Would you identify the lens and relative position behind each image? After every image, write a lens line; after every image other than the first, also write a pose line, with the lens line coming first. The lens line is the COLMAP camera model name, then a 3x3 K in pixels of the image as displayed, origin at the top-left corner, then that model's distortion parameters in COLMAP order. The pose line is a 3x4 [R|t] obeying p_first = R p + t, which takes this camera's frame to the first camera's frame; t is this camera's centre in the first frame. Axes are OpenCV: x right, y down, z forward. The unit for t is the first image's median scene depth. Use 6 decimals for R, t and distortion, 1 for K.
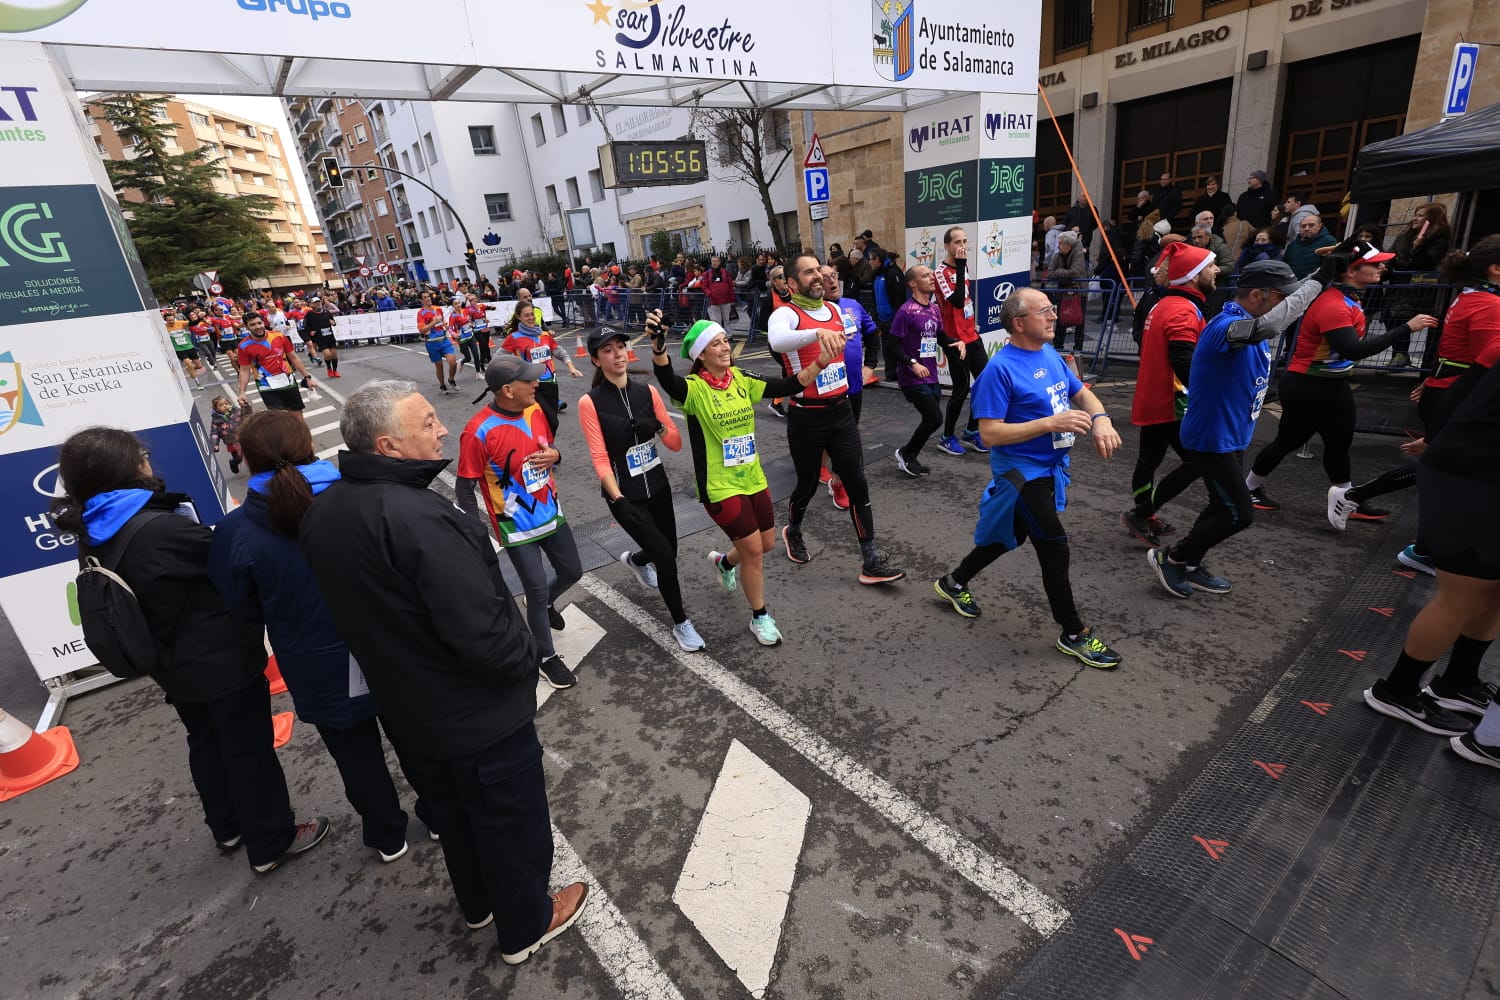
lens RADIAL K [[693.2, 0, 752.3], [0, 693.2, 501.4], [0, 0, 1]] dist [0.000562, 0.001022]
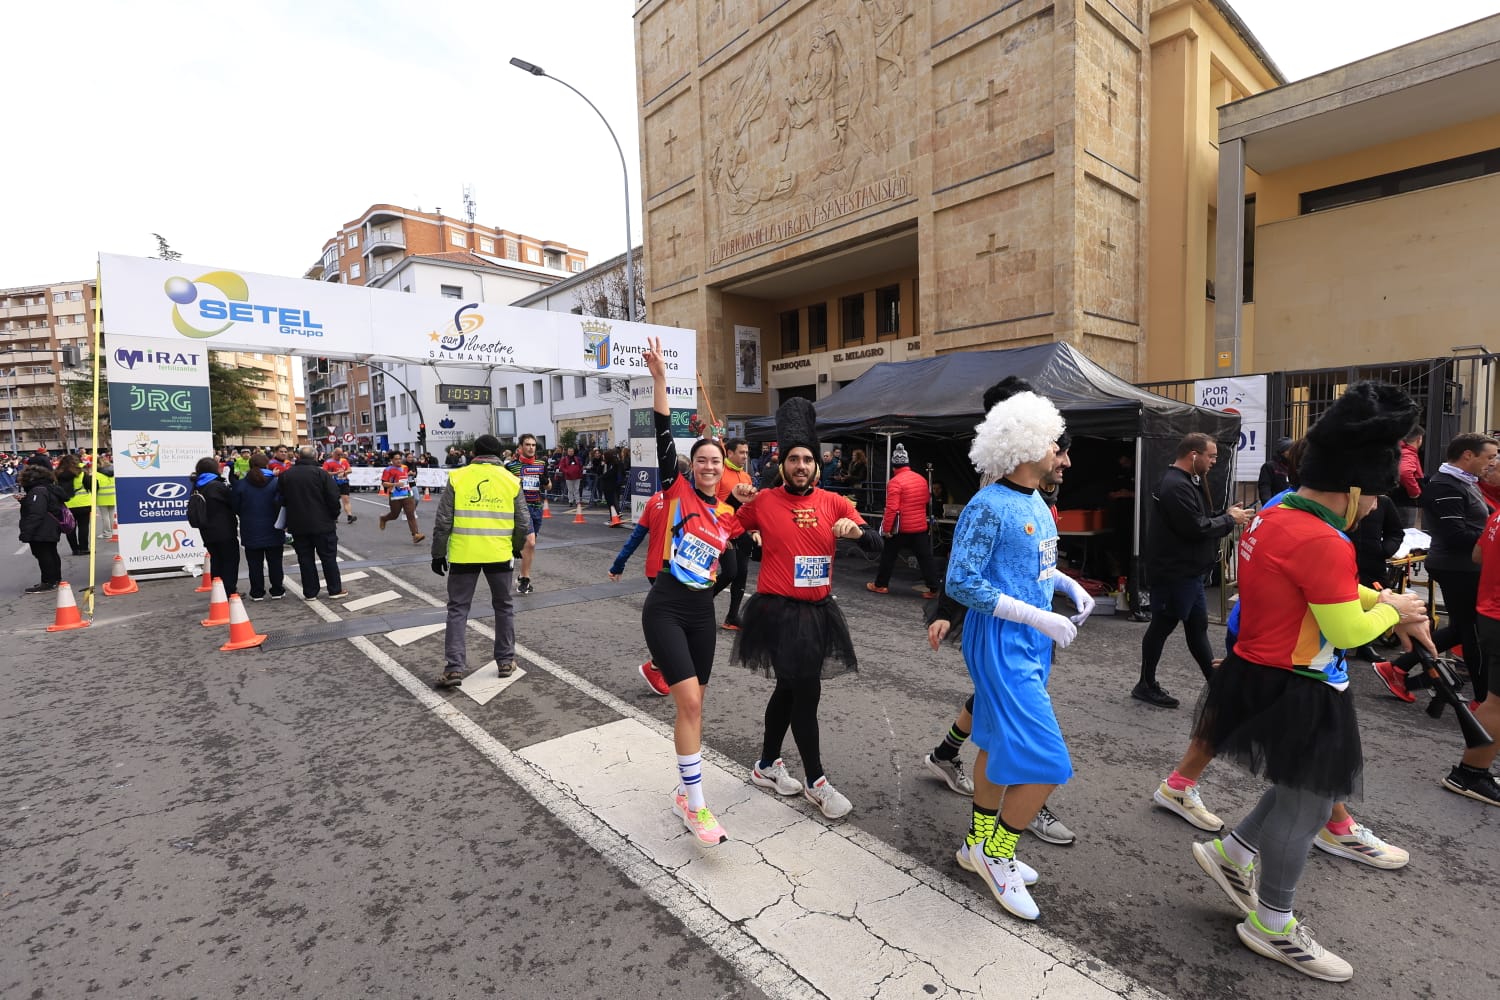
lens RADIAL K [[691.8, 0, 750.0], [0, 691.8, 500.0], [0, 0, 1]] dist [-0.000060, 0.001168]
pose [[0.994444, 0.091891, 0.051345, 0.356895], [-0.073410, 0.955003, -0.287369, 0.198192], [-0.075441, 0.282003, 0.956443, -0.544801]]
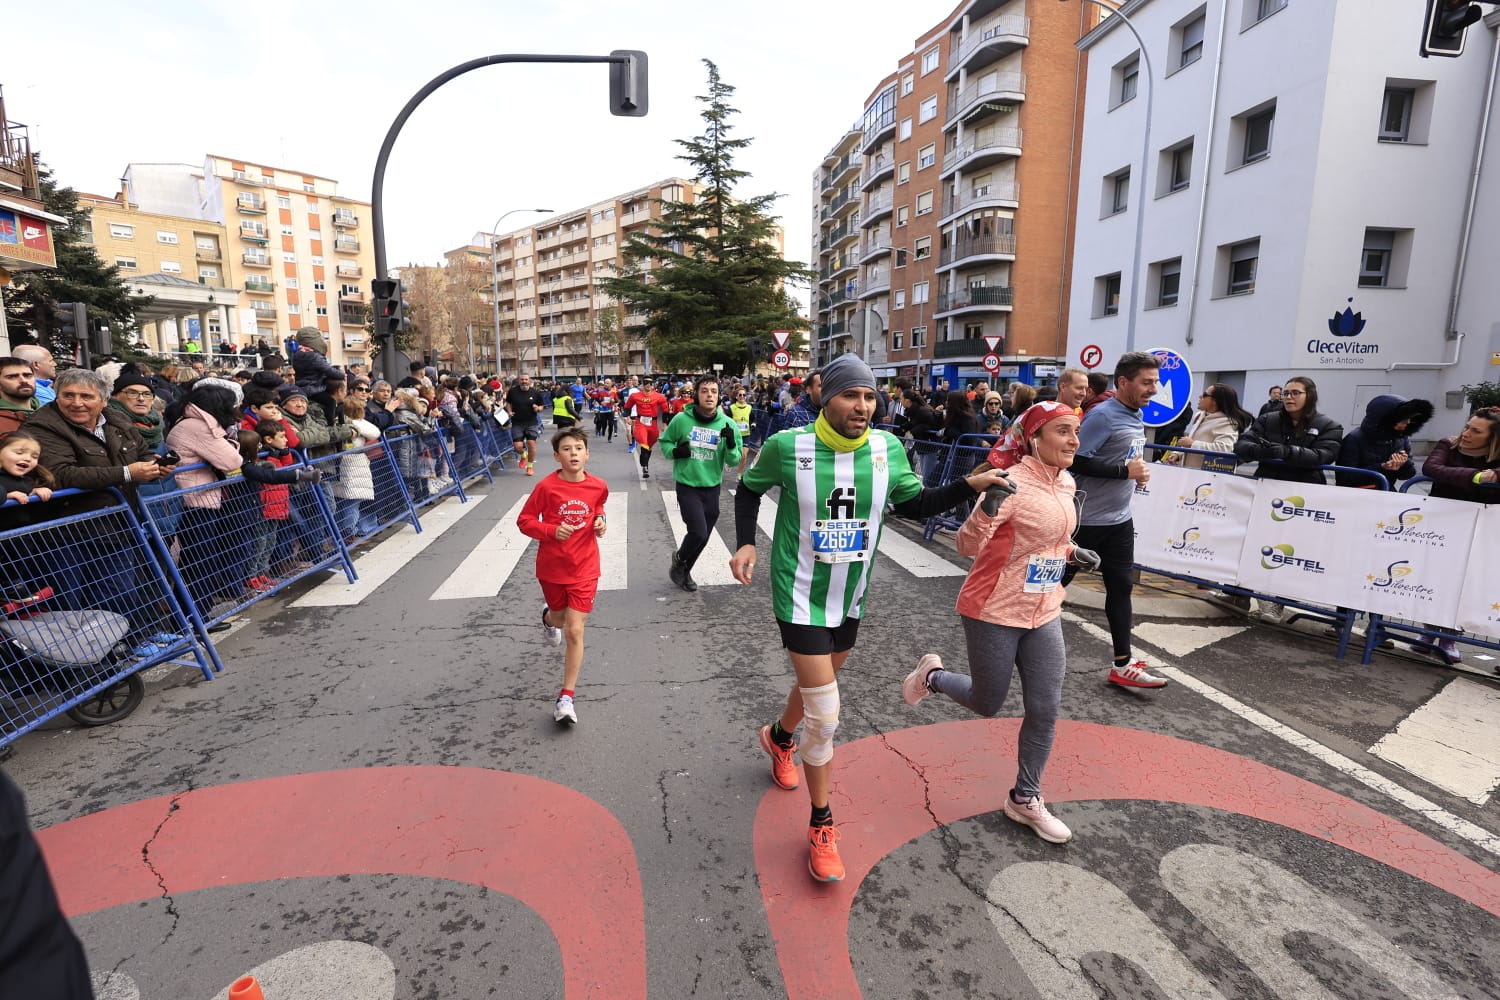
lens RADIAL K [[706.4, 0, 748.2], [0, 706.4, 490.1], [0, 0, 1]] dist [0.001030, 0.000764]
pose [[0.861064, 0.193294, -0.470326, -1.779226], [-0.278012, 0.953407, -0.117149, -0.433054], [0.425768, 0.231629, 0.874682, 1.740953]]
